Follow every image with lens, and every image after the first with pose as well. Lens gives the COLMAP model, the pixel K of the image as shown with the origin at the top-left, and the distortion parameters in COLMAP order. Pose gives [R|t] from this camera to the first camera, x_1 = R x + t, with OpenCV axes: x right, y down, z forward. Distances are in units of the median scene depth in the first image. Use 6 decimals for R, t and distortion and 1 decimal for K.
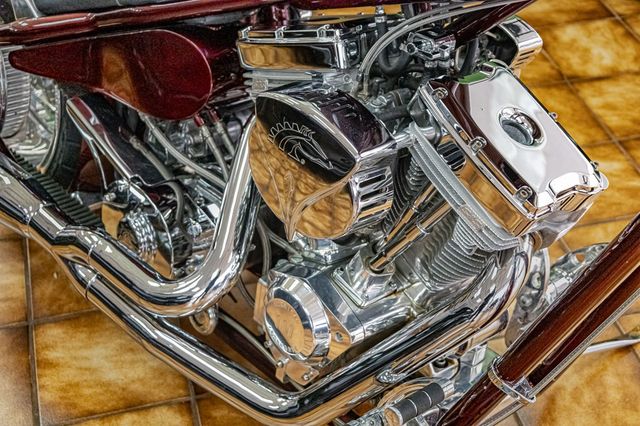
lens RADIAL K [[1120.3, 0, 320.0], [0, 1120.3, 213.0], [0, 0, 1]] dist [0.004003, -0.205180]
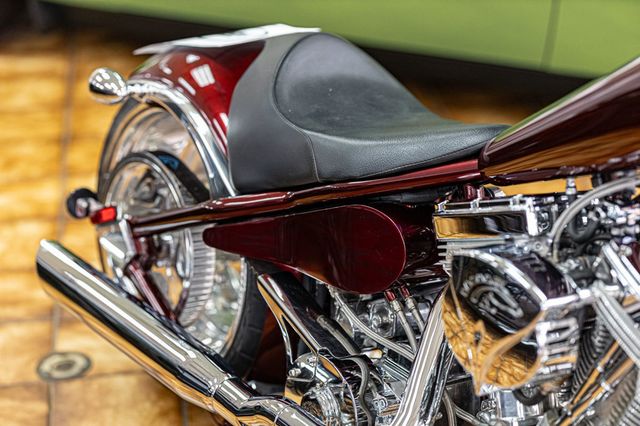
lens RADIAL K [[1574.4, 0, 320.0], [0, 1574.4, 213.0], [0, 0, 1]] dist [0.004233, 0.224500]
pose [[0.991762, 0.031504, -0.124157, 0.003874], [-0.058488, 0.973716, -0.220127, 0.189019], [0.113959, 0.225576, 0.967538, -0.467074]]
